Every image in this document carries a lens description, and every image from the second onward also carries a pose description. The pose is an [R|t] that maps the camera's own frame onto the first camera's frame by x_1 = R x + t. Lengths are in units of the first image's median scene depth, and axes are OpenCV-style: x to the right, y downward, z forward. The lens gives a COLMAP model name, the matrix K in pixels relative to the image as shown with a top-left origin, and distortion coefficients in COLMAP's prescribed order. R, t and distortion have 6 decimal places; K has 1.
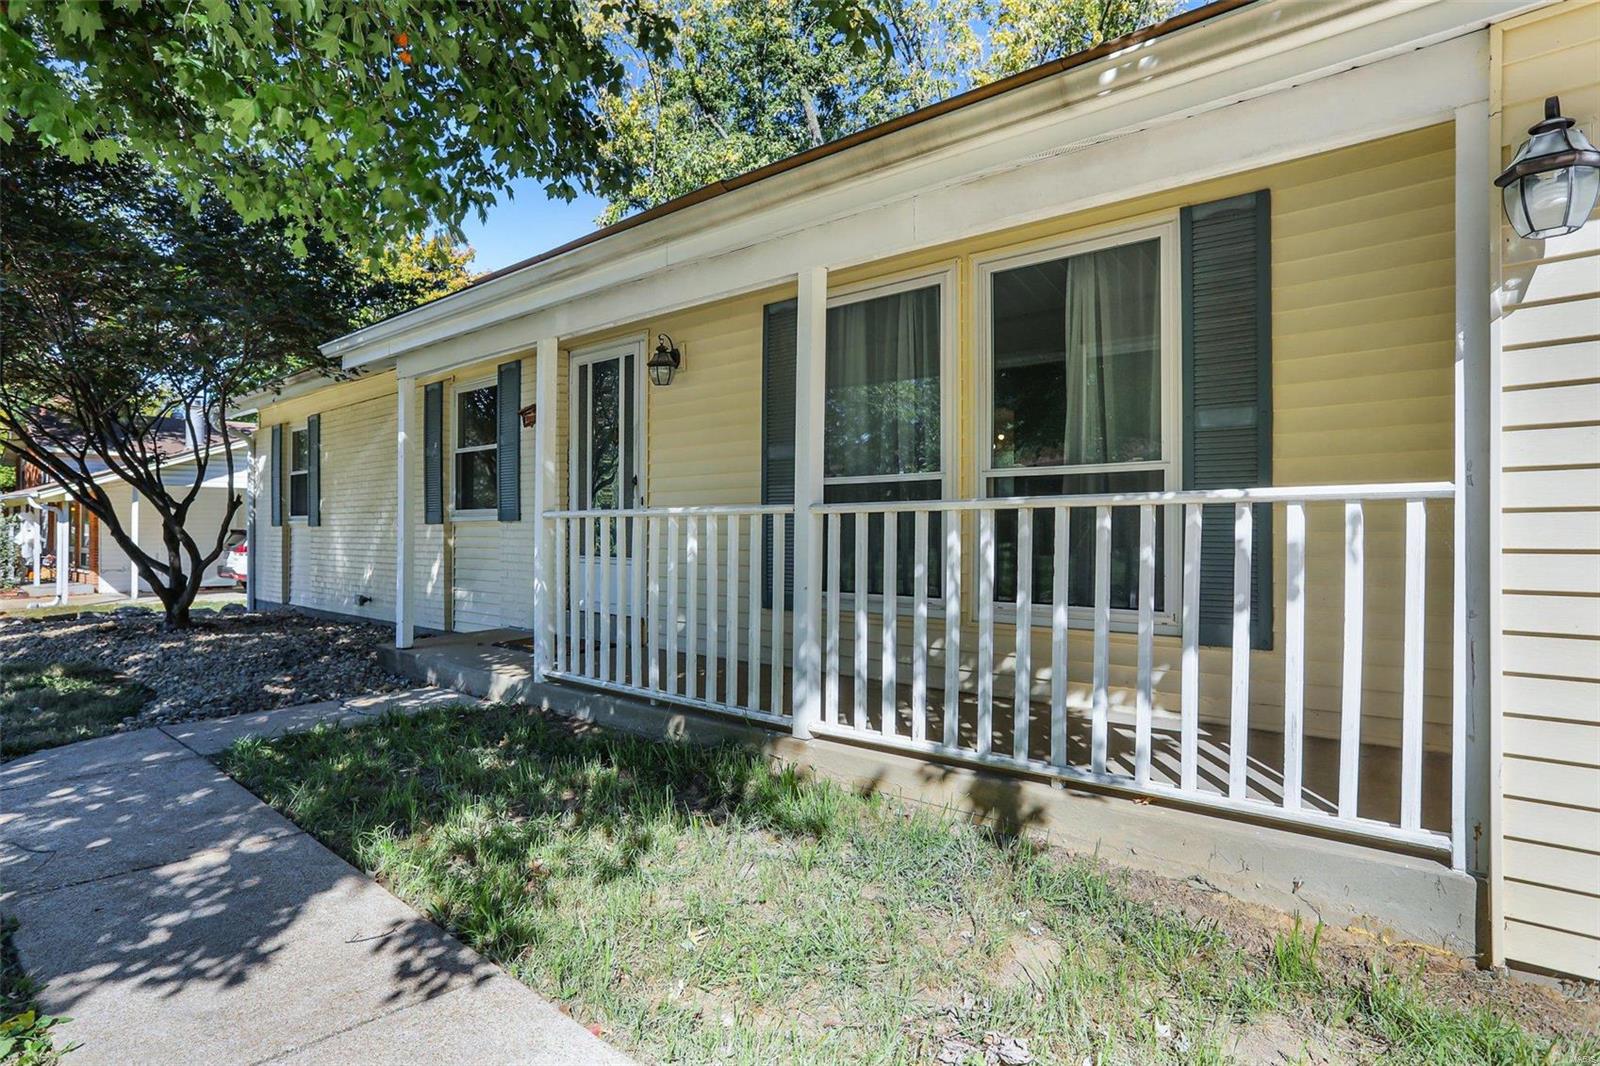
lens RADIAL K [[1021.7, 0, 800.0], [0, 1021.7, 533.0], [0, 0, 1]] dist [0.069661, -0.000250]
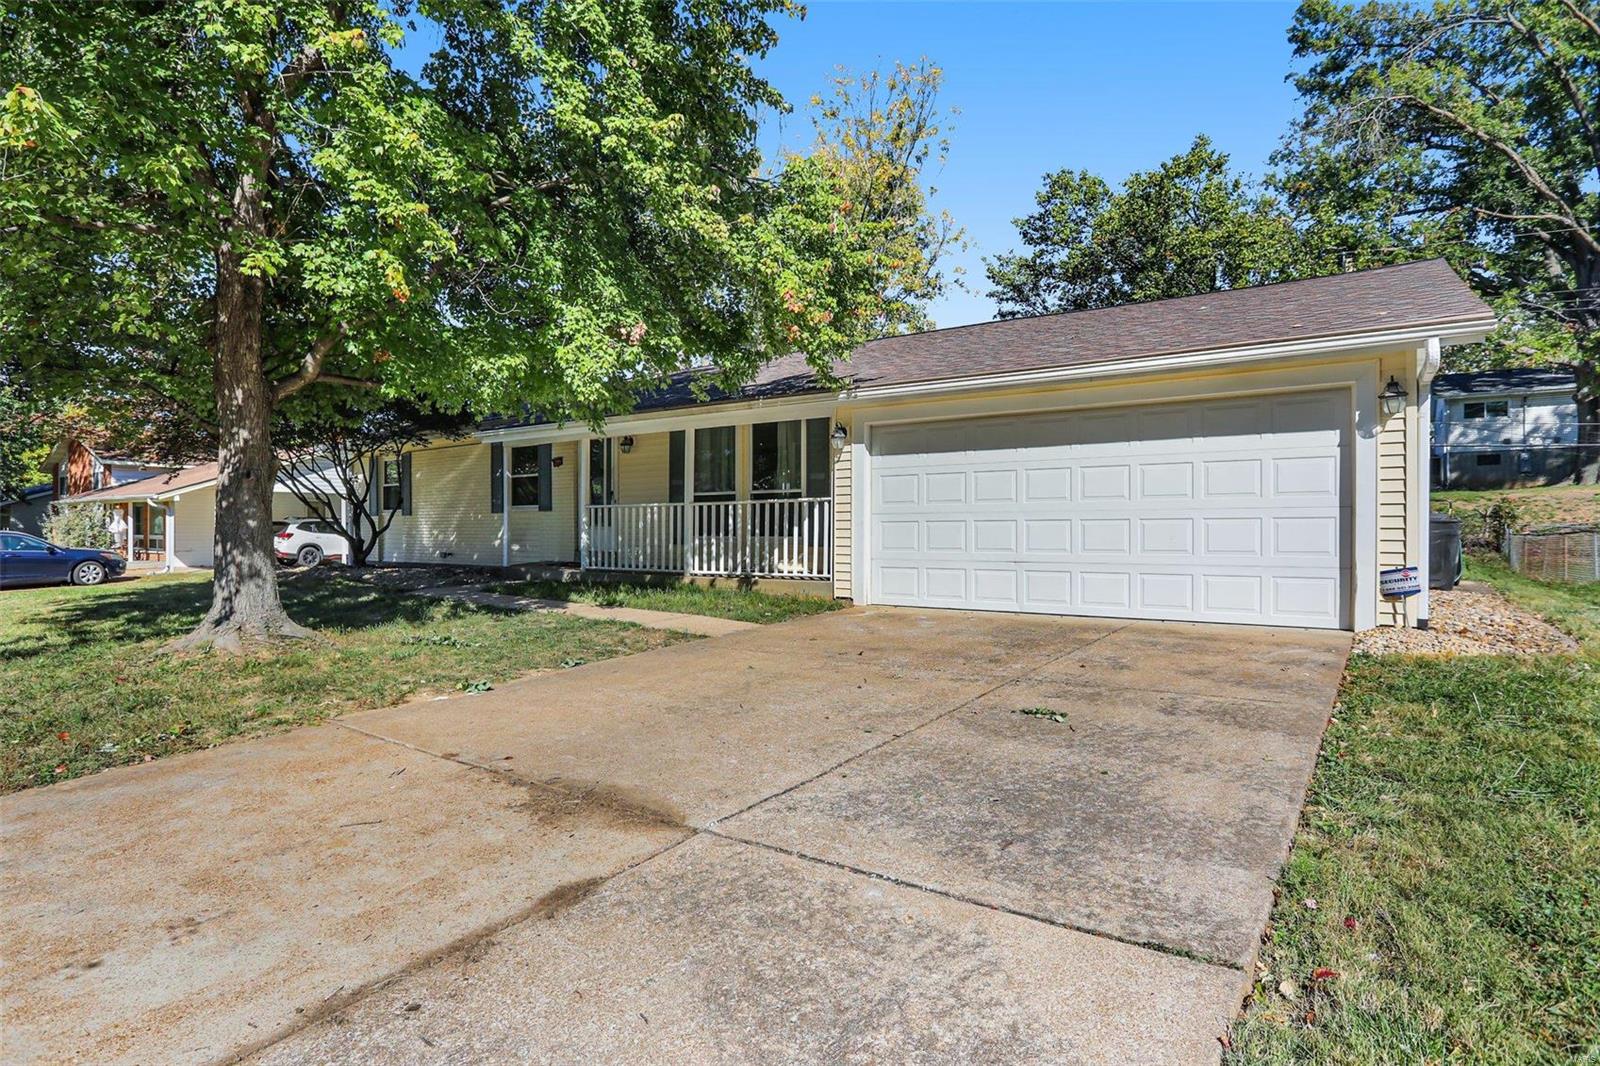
lens RADIAL K [[1015.4, 0, 800.0], [0, 1015.4, 533.0], [0, 0, 1]] dist [0.000155, 0.000063]
pose [[0.992774, -0.015539, 0.118985, -0.021874], [0.014316, 0.999836, 0.011125, 0.031819], [-0.119138, -0.009341, 0.992834, -1.896073]]
